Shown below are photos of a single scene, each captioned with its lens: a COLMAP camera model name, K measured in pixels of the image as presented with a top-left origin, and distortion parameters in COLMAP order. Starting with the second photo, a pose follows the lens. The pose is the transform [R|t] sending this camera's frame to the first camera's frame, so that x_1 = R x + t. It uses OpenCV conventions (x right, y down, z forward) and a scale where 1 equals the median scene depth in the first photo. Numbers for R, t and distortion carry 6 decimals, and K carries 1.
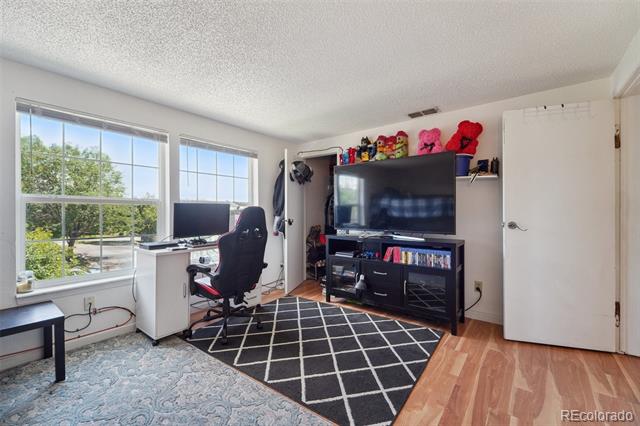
lens RADIAL K [[267.6, 0, 320.0], [0, 267.6, 210.0], [0, 0, 1]] dist [0.005845, -0.002561]
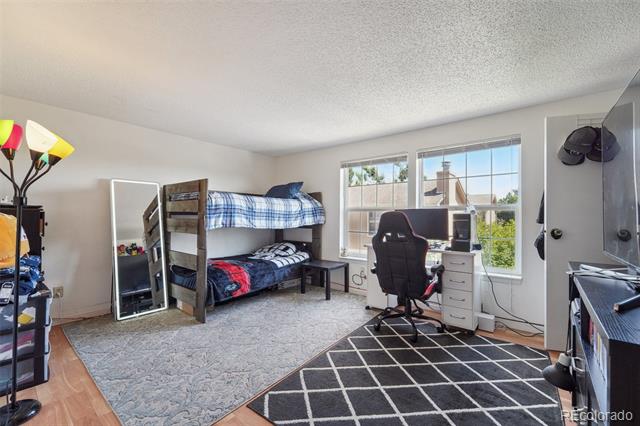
lens RADIAL K [[267.6, 0, 322.0], [0, 267.6, 213.1], [0, 0, 1]] dist [0.005845, -0.002561]
pose [[-0.017308, -0.013088, -0.999765, 0.951178], [-0.000185, 0.999914, -0.013087, 0.008895], [0.999850, -0.000042, -0.017309, 0.893996]]
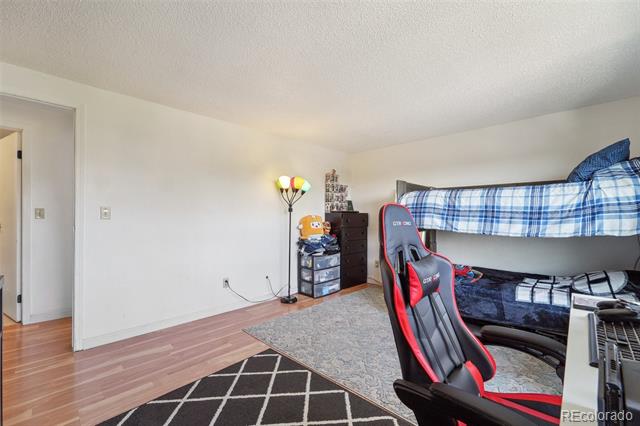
lens RADIAL K [[267.6, 0, 321.7], [0, 267.6, 218.7], [0, 0, 1]] dist [0.005845, -0.002561]
pose [[-0.994393, -0.001274, 0.105739, -0.194751], [-0.000583, 0.999978, 0.006562, 0.010219], [-0.105745, 0.006464, -0.994372, 1.769931]]
